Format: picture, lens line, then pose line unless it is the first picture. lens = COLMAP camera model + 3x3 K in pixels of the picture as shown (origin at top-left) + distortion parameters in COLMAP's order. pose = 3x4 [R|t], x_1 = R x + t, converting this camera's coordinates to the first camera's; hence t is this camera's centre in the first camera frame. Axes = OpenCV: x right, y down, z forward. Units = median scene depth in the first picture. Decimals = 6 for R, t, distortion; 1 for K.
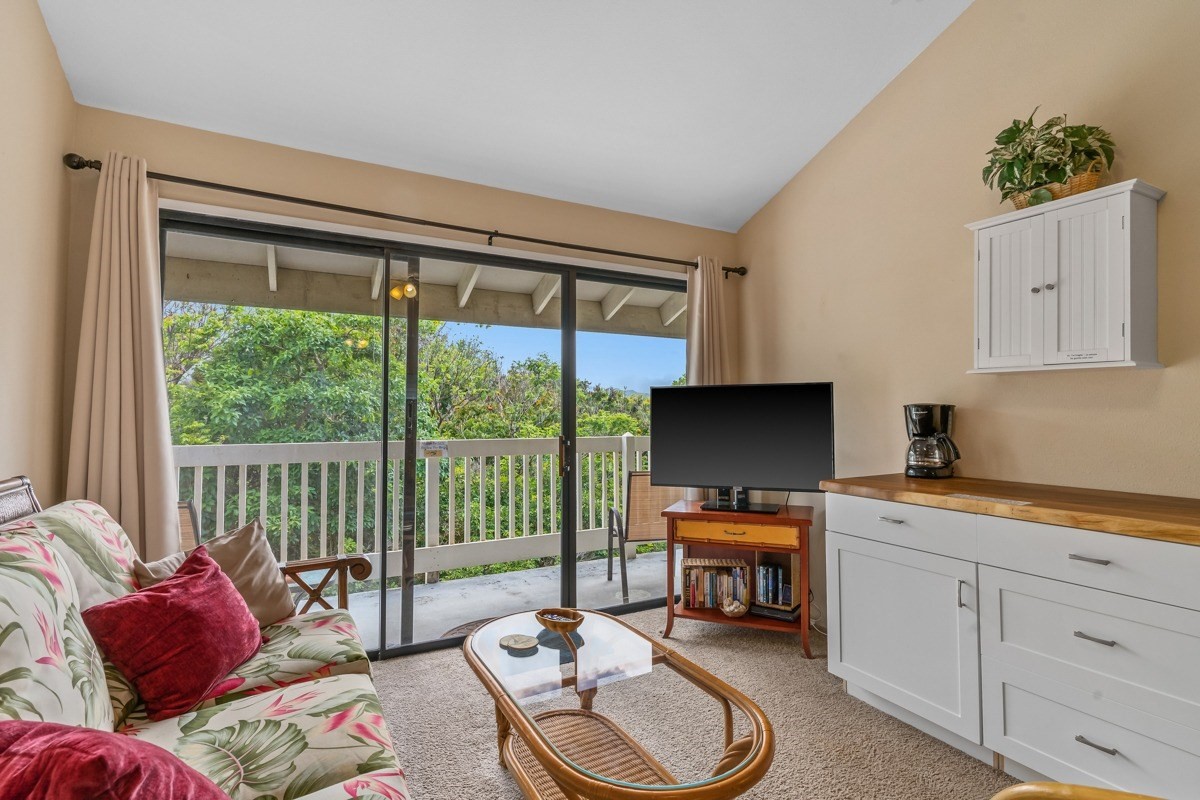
lens RADIAL K [[563.2, 0, 602.1], [0, 563.2, 392.9], [0, 0, 1]] dist [-0.002328, -0.000284]
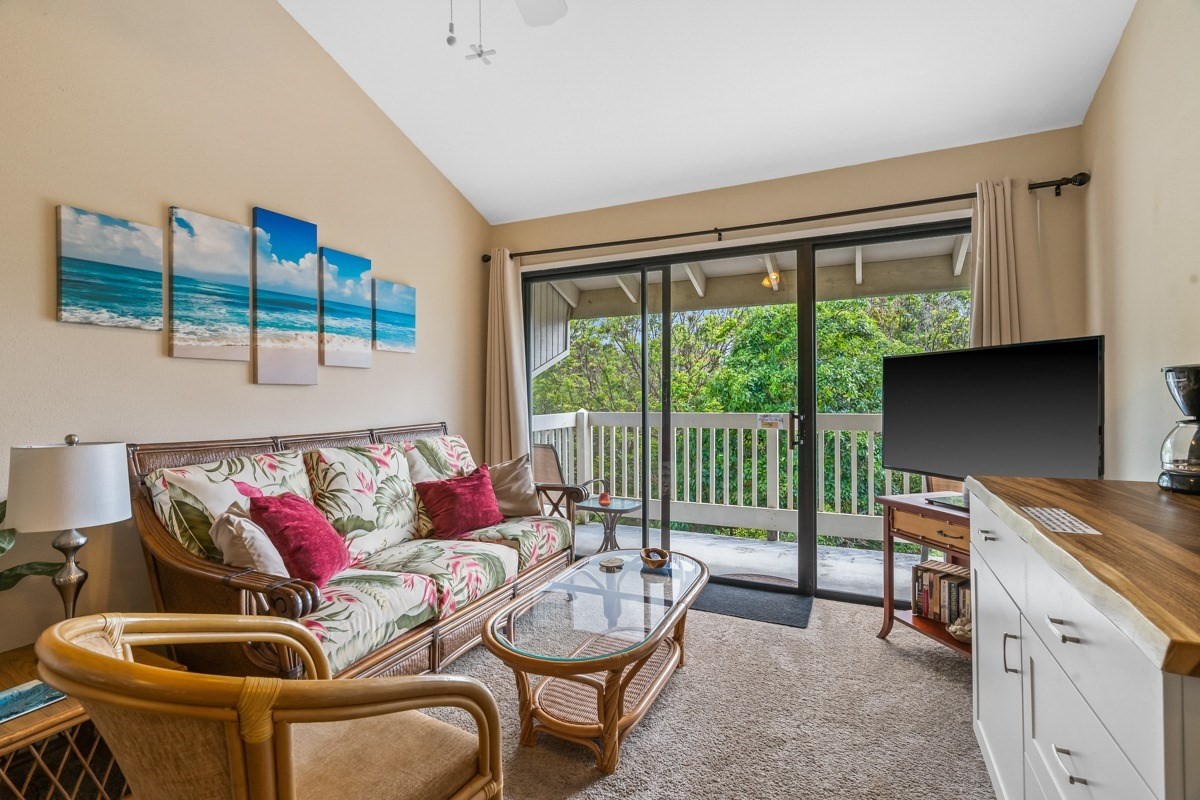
lens RADIAL K [[533.7, 0, 600.0], [0, 533.7, 400.0], [0, 0, 1]] dist [-0.003033, -0.000252]
pose [[0.597769, 0.004307, -0.801657, 0.540003], [0.039565, 0.998608, 0.034868, 0.010262], [0.800692, -0.052560, 0.596767, 0.159178]]
